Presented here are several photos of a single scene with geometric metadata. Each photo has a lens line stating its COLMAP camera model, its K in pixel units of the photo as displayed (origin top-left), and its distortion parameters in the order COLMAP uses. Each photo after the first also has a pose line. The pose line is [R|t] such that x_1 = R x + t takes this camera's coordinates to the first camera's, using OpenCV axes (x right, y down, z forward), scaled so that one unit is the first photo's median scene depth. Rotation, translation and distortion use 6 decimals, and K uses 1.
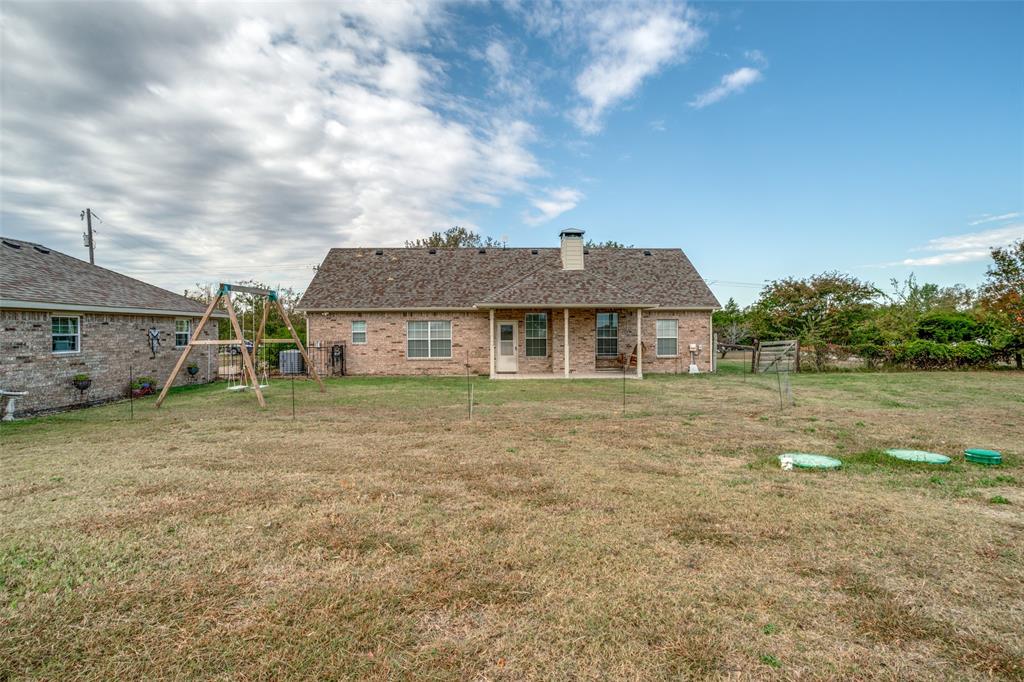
lens RADIAL K [[563.8, 0, 511.0], [0, 563.8, 336.2], [0, 0, 1]] dist [-0.065517, 0.035848]
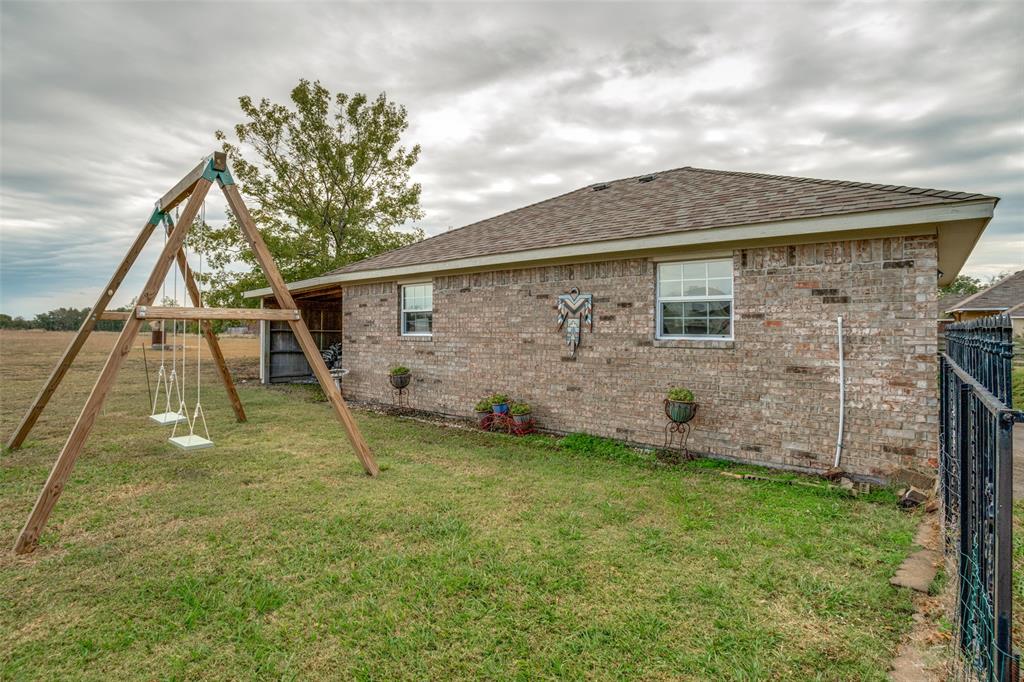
lens RADIAL K [[563.8, 0, 511.0], [0, 563.8, 336.2], [0, 0, 1]] dist [-0.065517, 0.035848]
pose [[-0.704216, 0.020879, -0.709679, -0.292365], [0.000678, 0.999587, 0.028735, 0.008098], [0.709985, 0.019754, -0.703939, 1.257716]]
